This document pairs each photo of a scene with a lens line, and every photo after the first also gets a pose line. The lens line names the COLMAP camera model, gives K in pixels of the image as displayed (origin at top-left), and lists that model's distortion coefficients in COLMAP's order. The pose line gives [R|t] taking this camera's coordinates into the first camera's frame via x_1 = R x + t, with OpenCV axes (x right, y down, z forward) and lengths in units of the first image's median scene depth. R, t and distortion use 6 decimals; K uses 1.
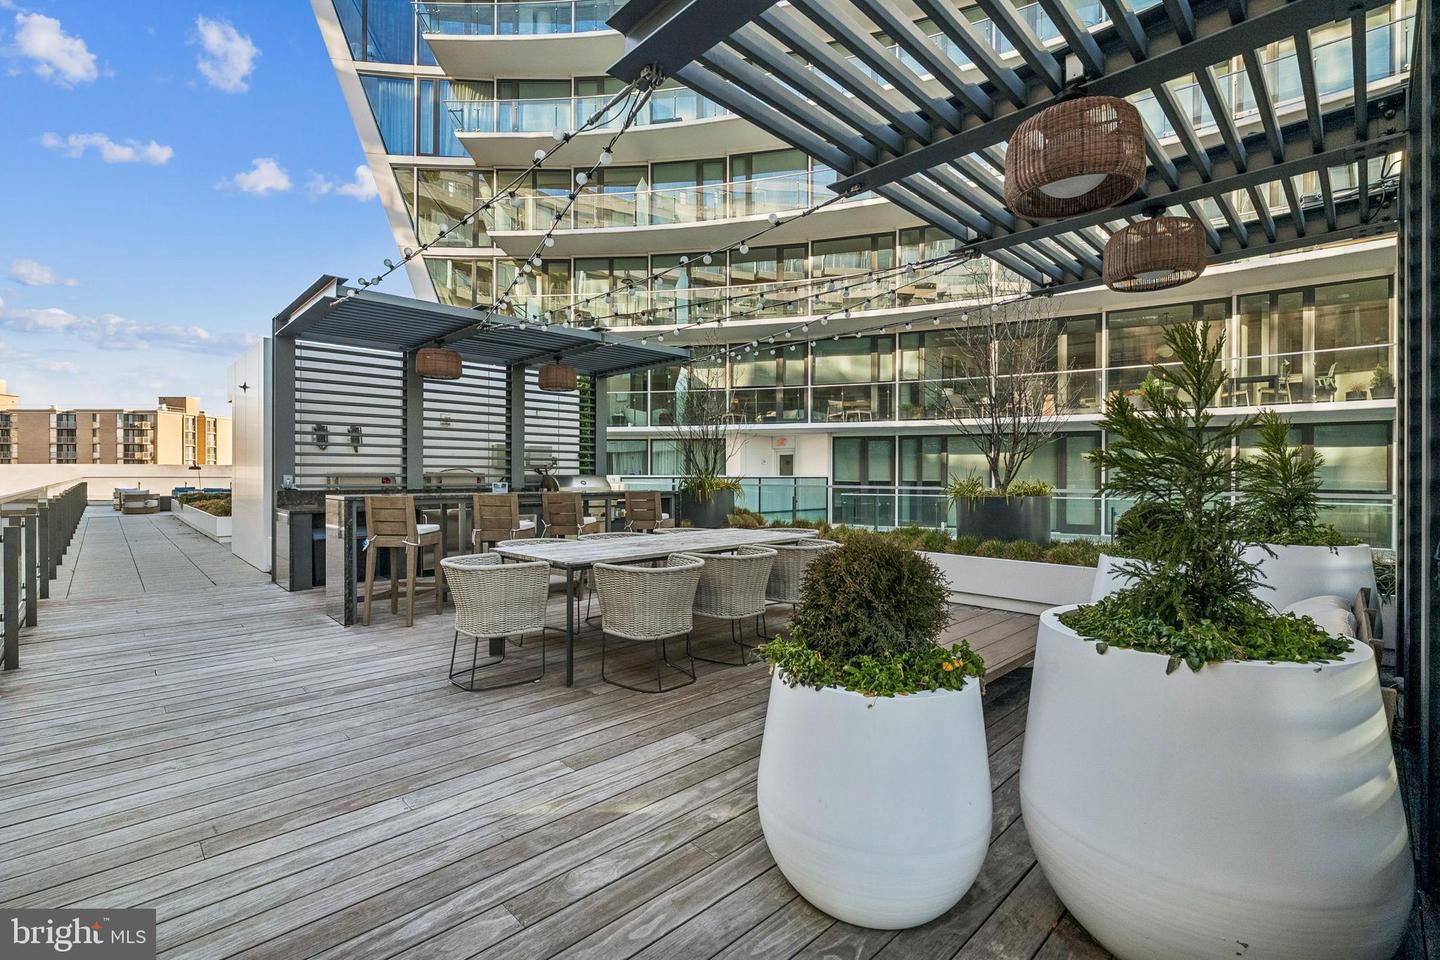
lens RADIAL K [[636.5, 0, 719.2], [0, 636.5, 473.8], [0, 0, 1]] dist [0.000128, -0.000185]
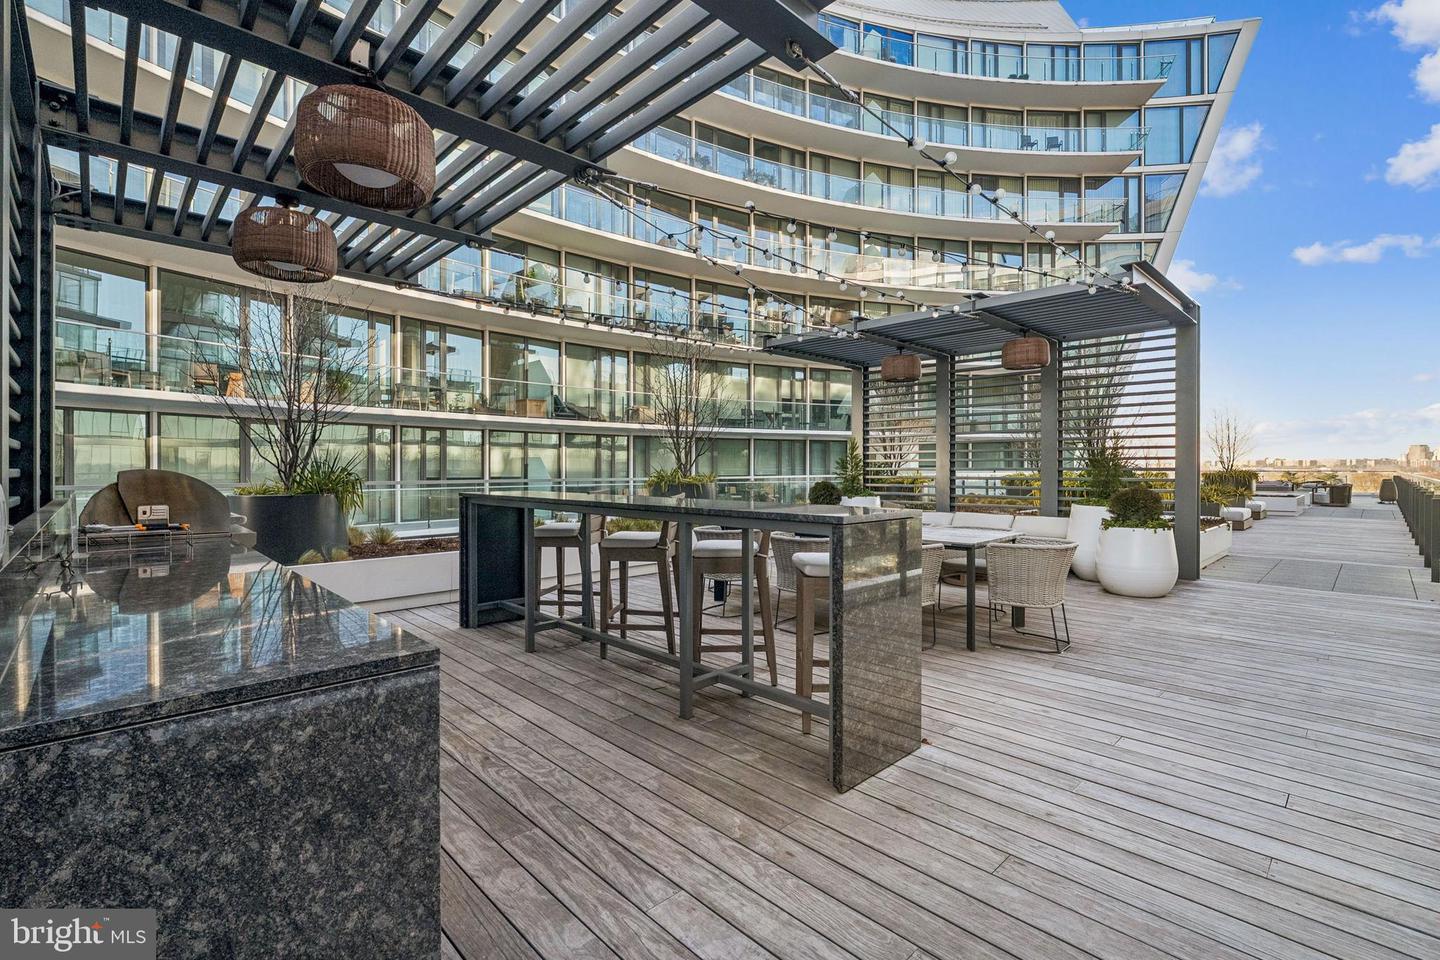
lens RADIAL K [[636.5, 0, 719.2], [0, 636.5, 473.8], [0, 0, 1]] dist [0.000128, -0.000185]
pose [[-0.005433, -0.013923, 0.999888, -1.513864], [0.000223, 0.999903, 0.013925, -0.006540], [-0.999985, 0.000298, -0.005430, 1.579985]]
